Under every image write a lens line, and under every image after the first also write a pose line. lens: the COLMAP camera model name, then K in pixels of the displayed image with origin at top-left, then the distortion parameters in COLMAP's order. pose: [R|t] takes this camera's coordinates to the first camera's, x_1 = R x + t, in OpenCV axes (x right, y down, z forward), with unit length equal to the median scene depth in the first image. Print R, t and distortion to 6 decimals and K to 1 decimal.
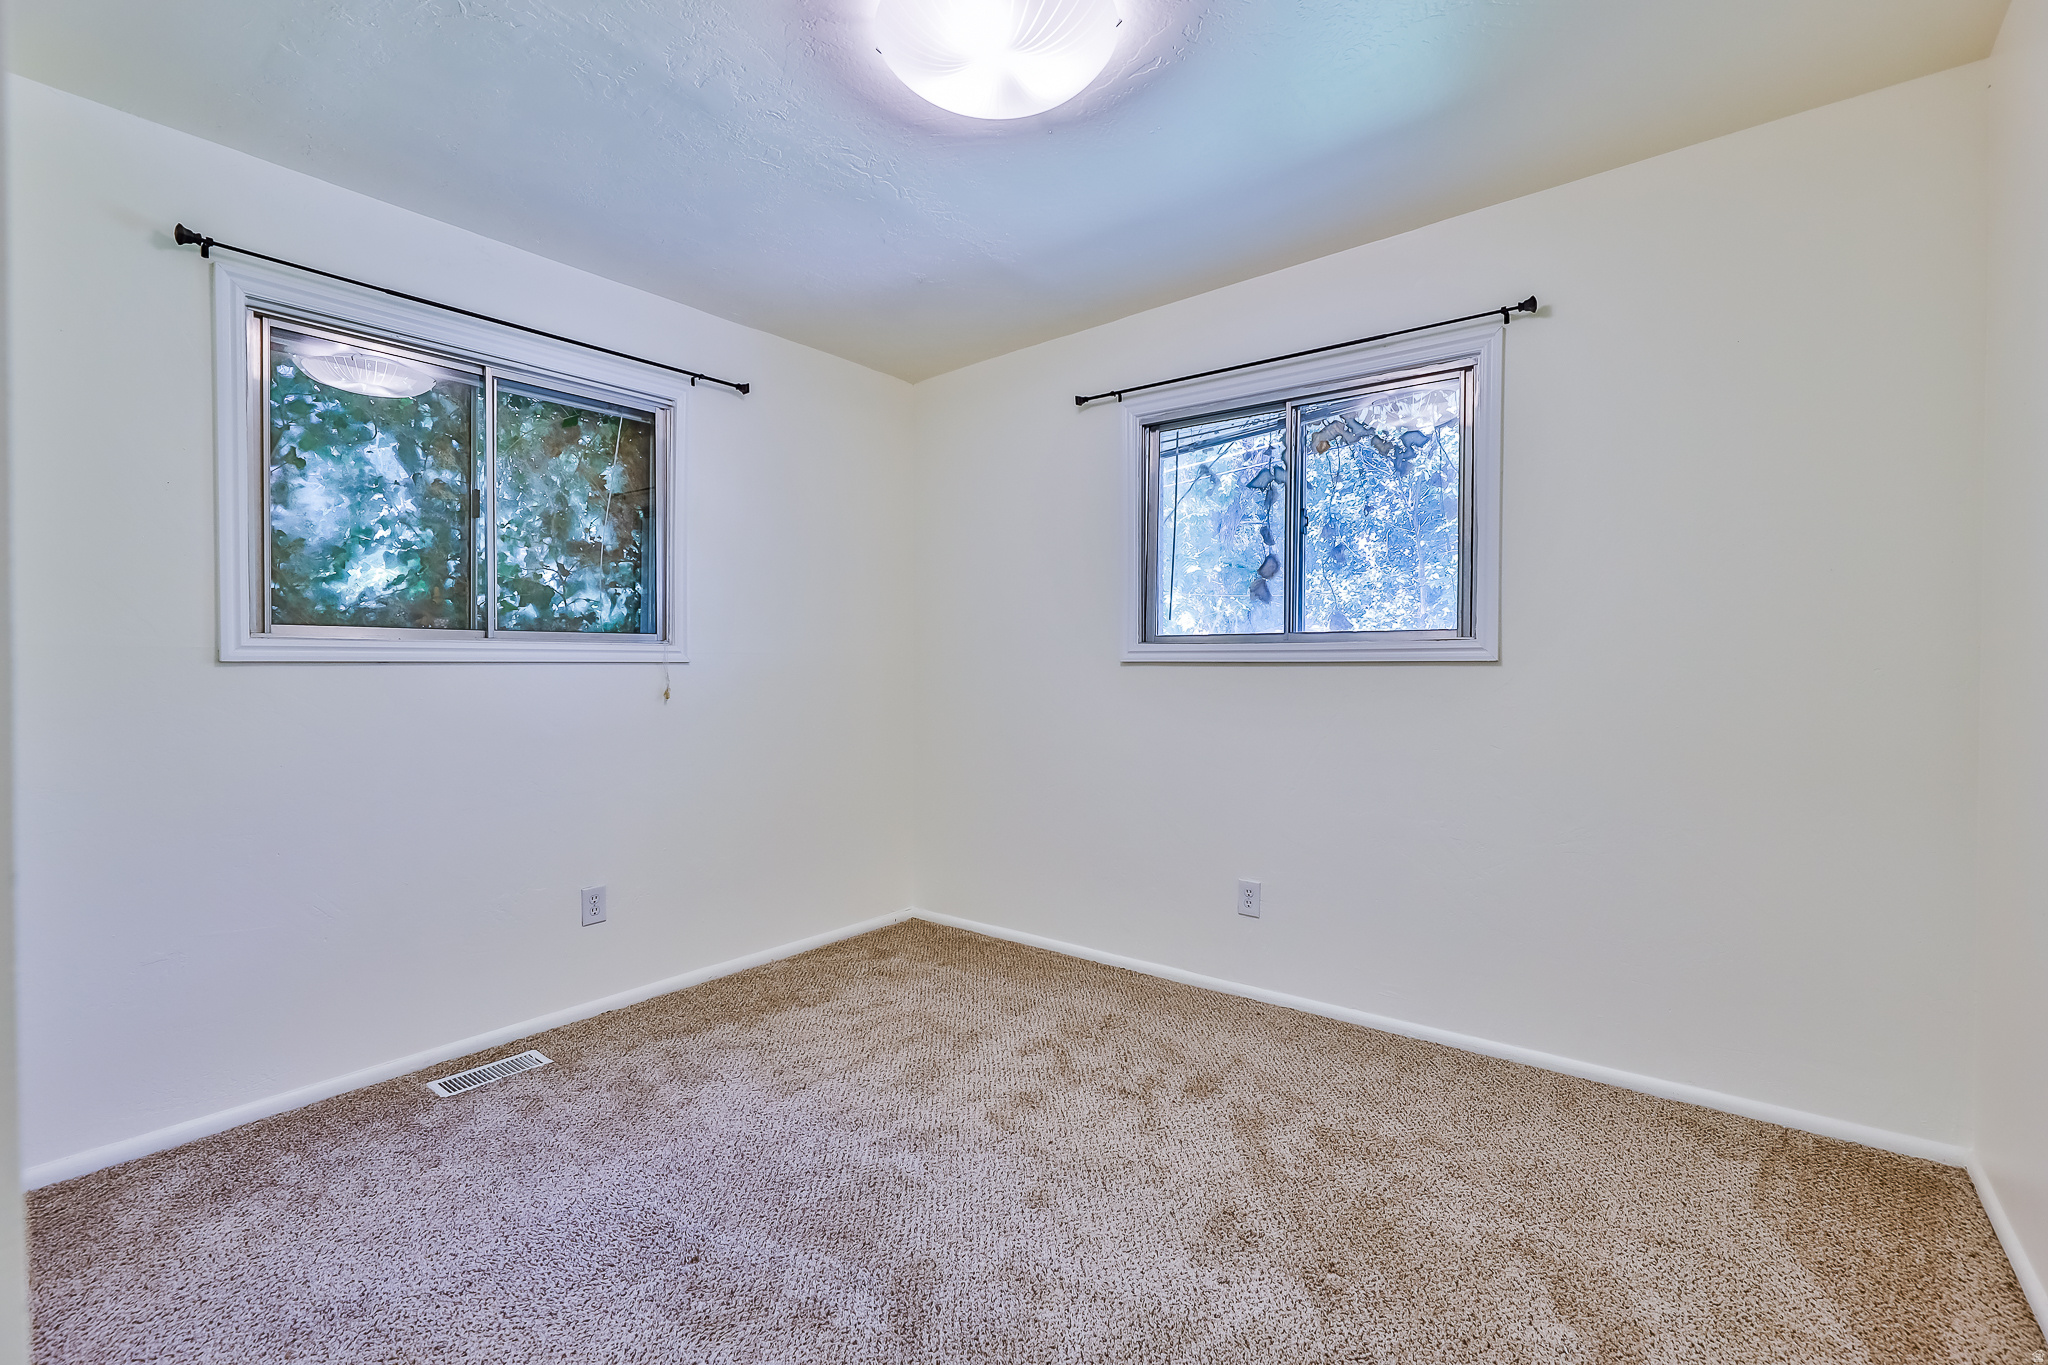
lens RADIAL K [[886.4, 0, 1024.0], [0, 886.4, 661.5], [0, 0, 1]] dist [-0.000273, -0.000057]
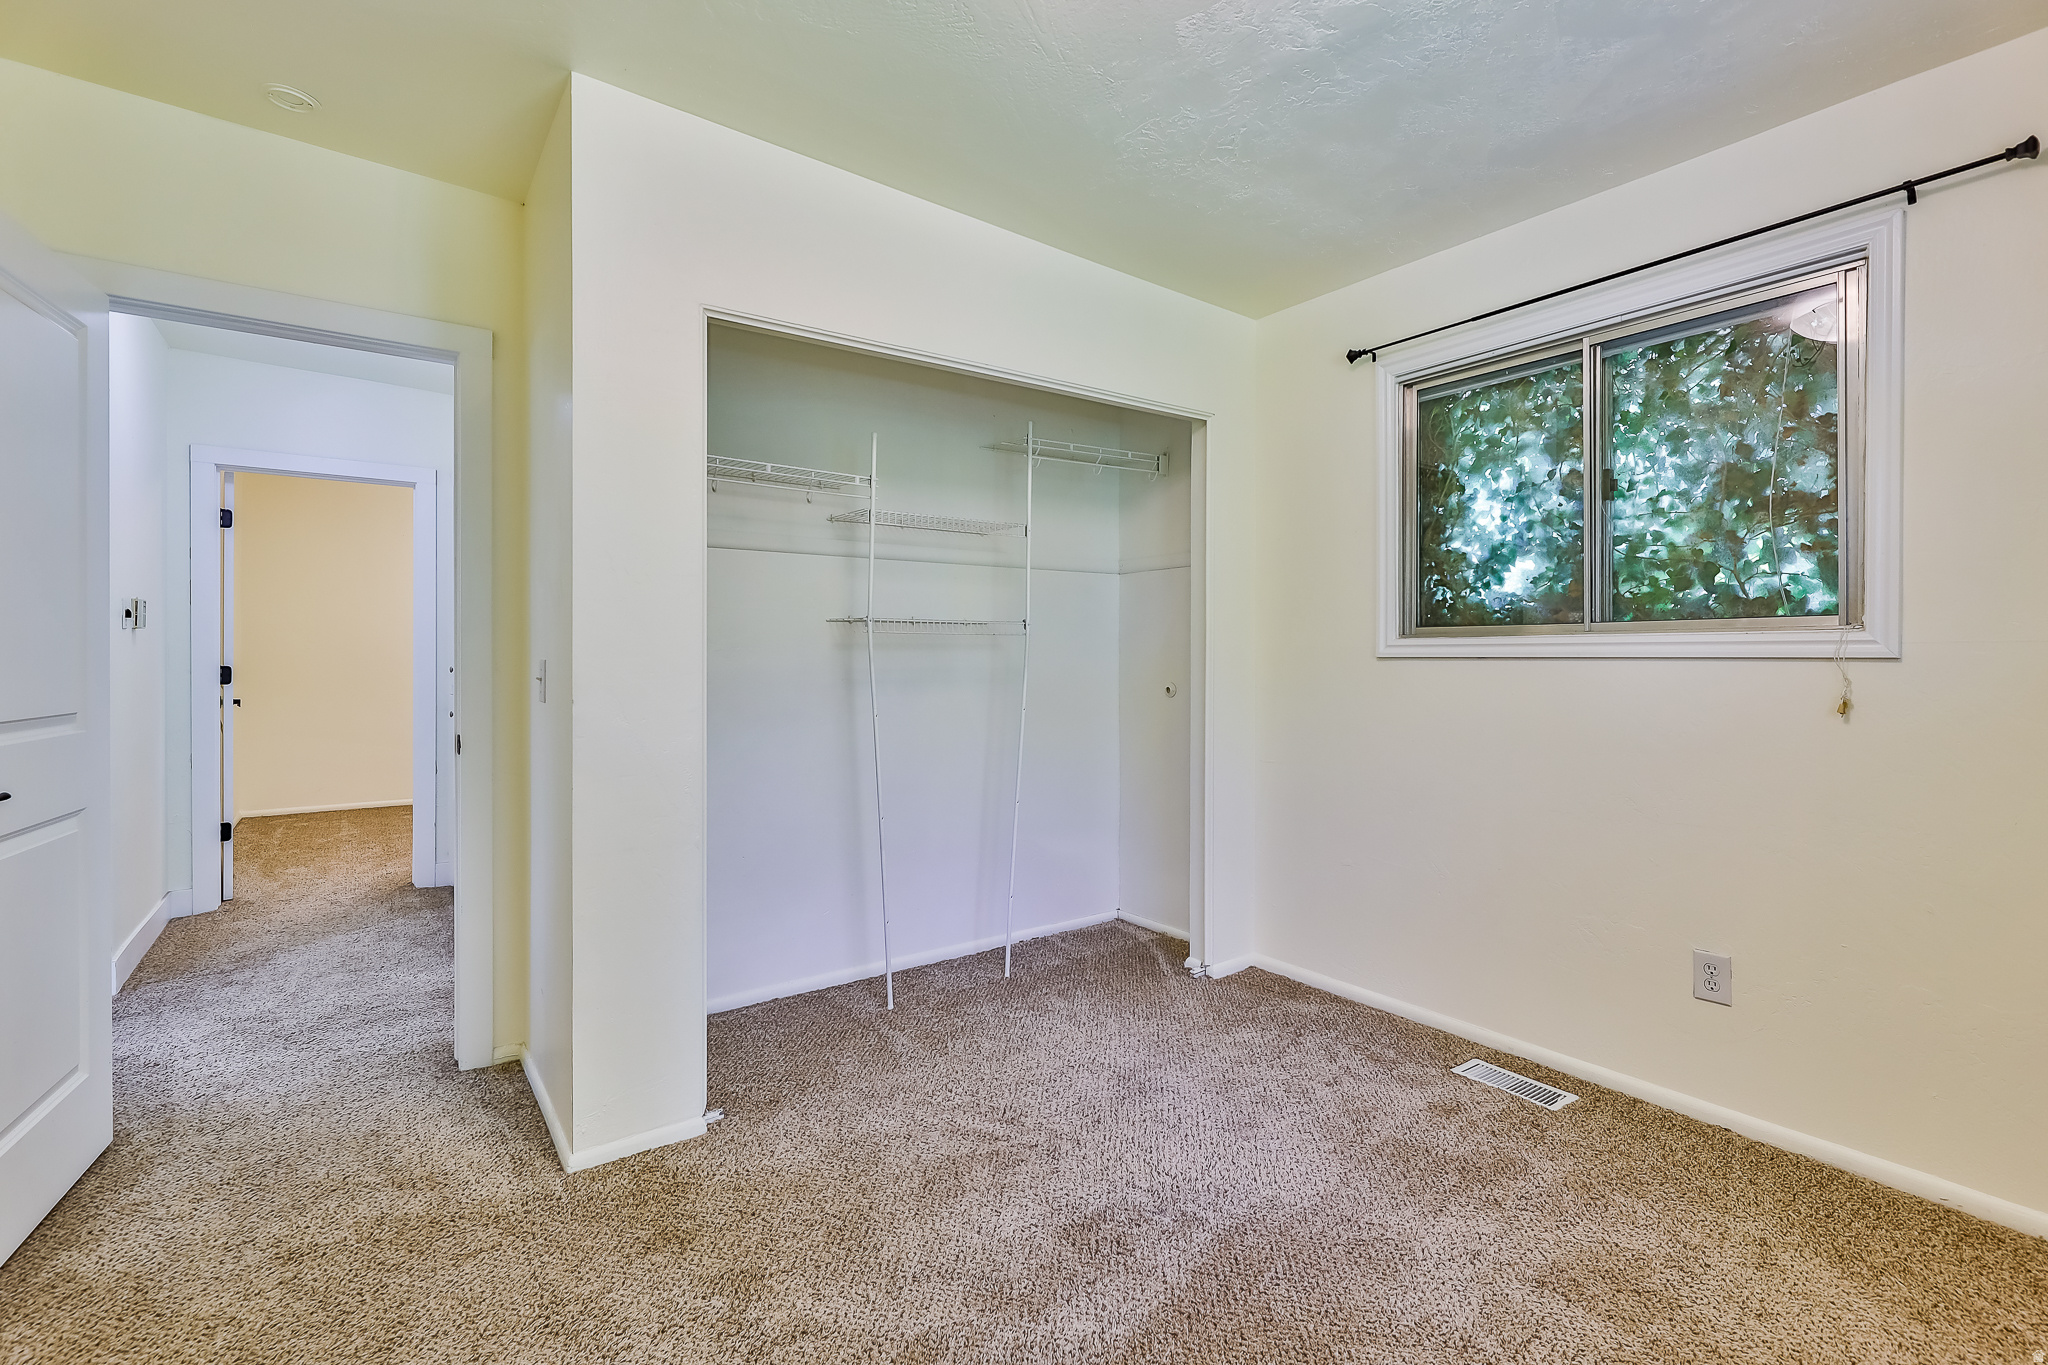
lens RADIAL K [[886.4, 0, 1024.0], [0, 886.4, 661.5], [0, 0, 1]] dist [-0.000273, -0.000057]
pose [[-0.255267, 0.000494, -0.966870, 0.445029], [0.003499, 0.999994, -0.000413, 0.002592], [0.966864, -0.003489, -0.255267, 0.696175]]
